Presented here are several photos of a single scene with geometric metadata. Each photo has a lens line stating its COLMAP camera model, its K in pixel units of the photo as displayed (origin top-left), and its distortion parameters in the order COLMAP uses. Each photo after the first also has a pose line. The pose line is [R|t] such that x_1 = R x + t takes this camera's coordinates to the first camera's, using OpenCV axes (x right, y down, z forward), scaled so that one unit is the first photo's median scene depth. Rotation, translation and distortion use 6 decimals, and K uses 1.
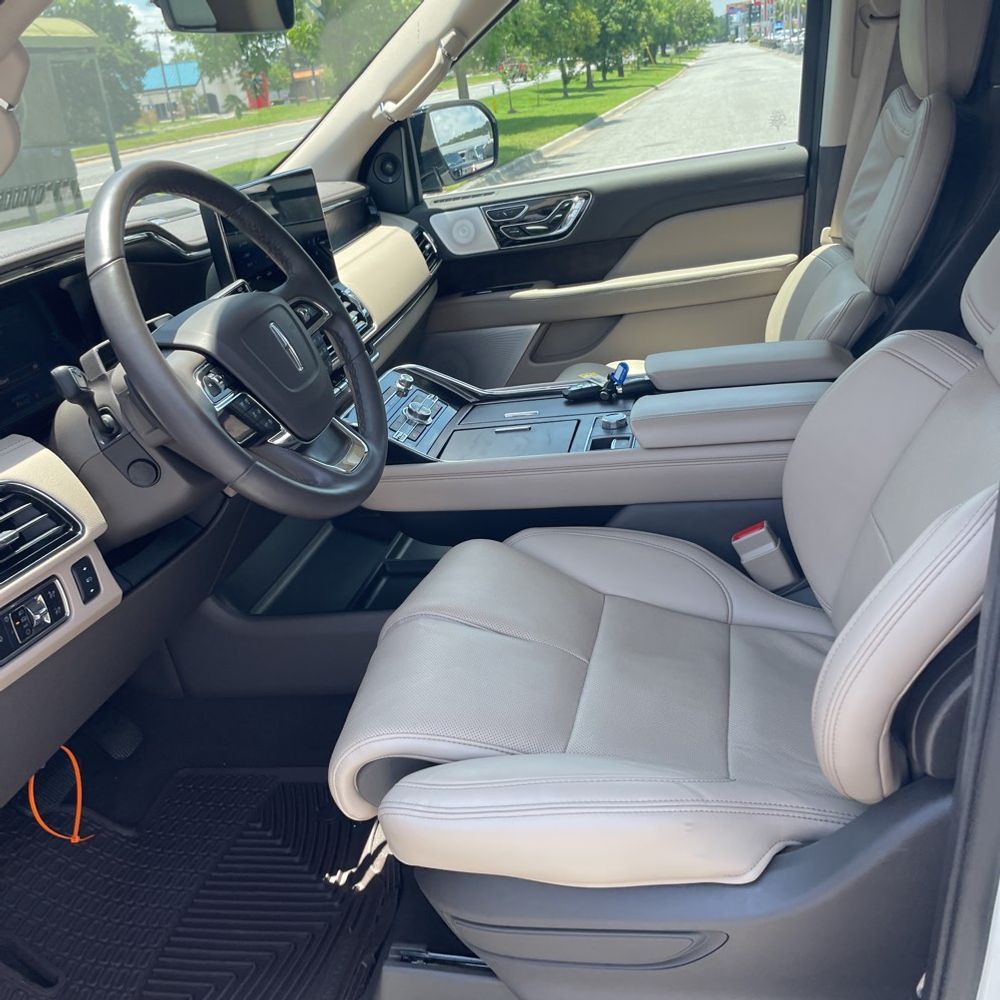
lens RADIAL K [[1022.0, 0, 501.7], [0, 1022.0, 489.5], [0, 0, 1]] dist [0.042668, 0.000000]
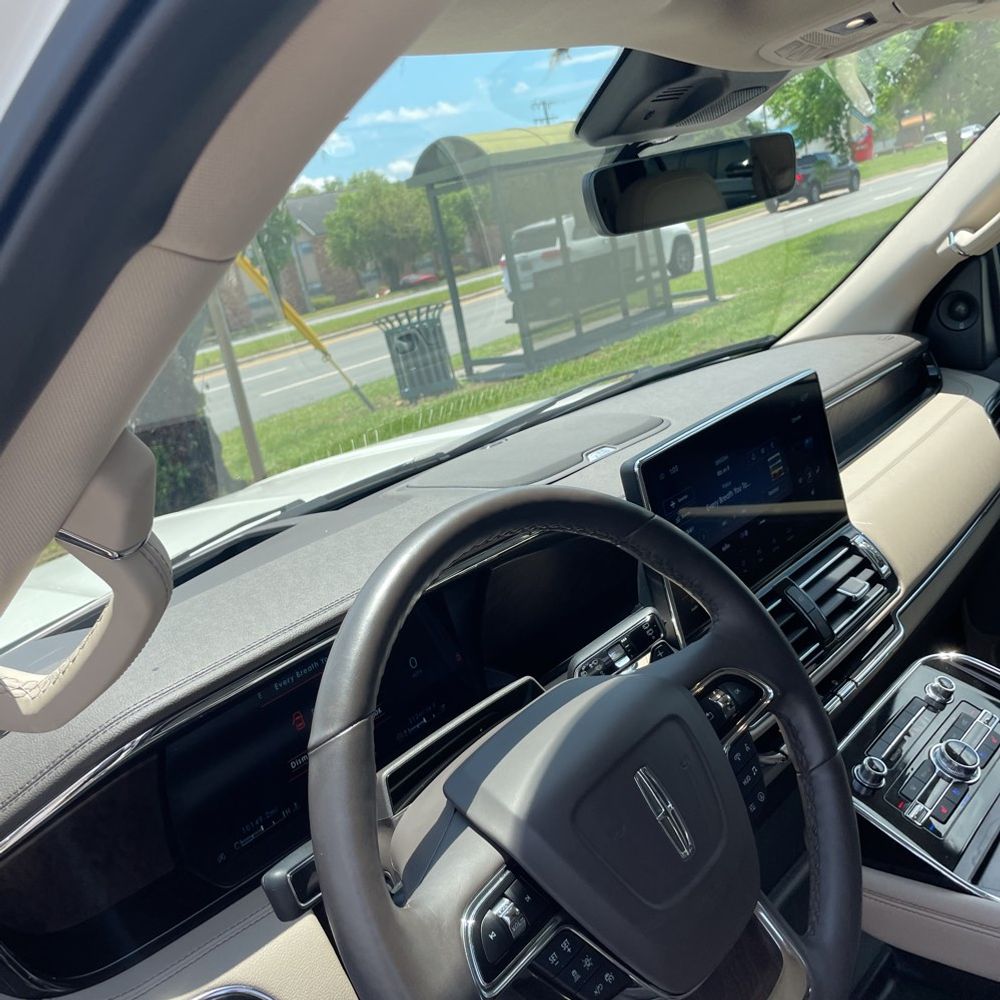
lens RADIAL K [[1022.0, 0, 502.4], [0, 1022.0, 503.2], [0, 0, 1]] dist [0.042668, 0.000000]
pose [[0.852324, 0.055163, -0.520098, 0.001108], [-0.074962, 0.997040, -0.017098, -0.142031], [0.517615, 0.053561, 0.853936, 0.218629]]
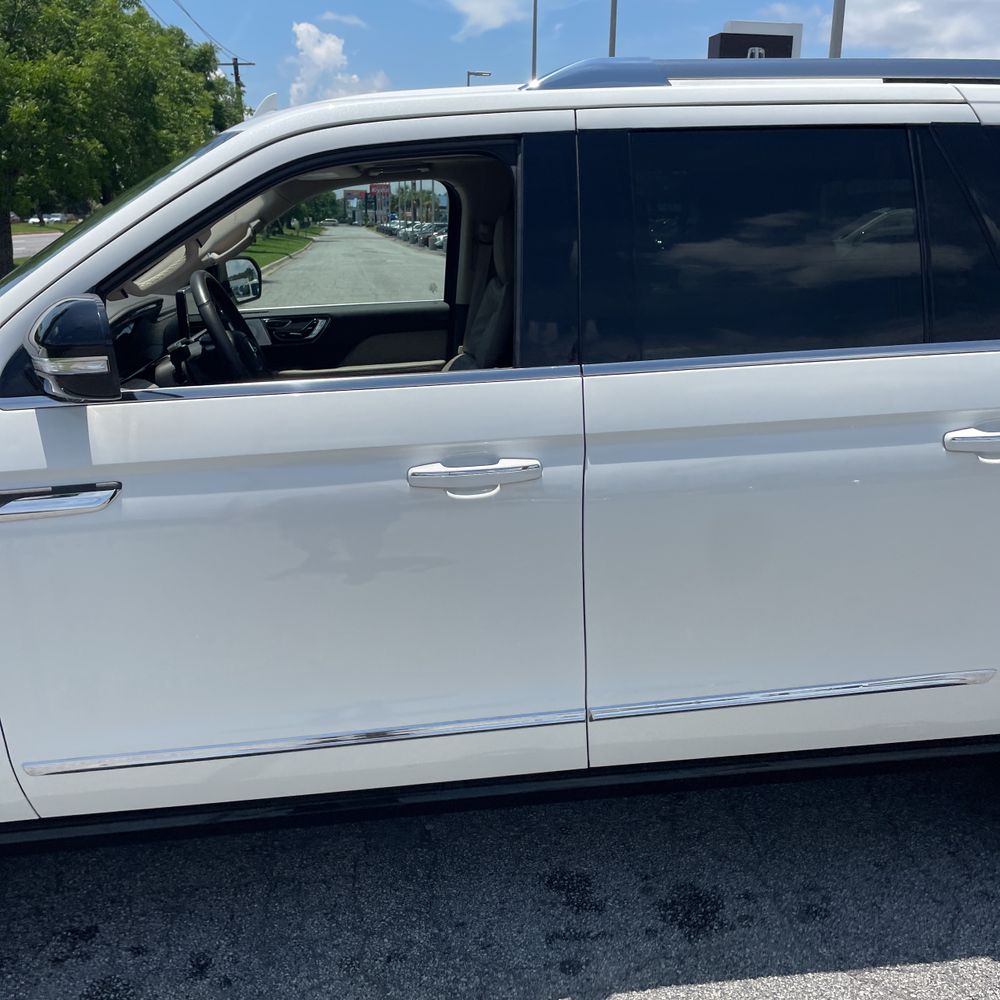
lens RADIAL K [[1022.0, 0, 496.7], [0, 1022.0, 502.8], [0, 0, 1]] dist [0.042668, 0.000000]
pose [[0.935621, 0.026813, 0.351986, -0.240290], [0.022236, 0.990655, -0.134570, 0.249873], [-0.352305, 0.133733, 0.926281, -0.628668]]
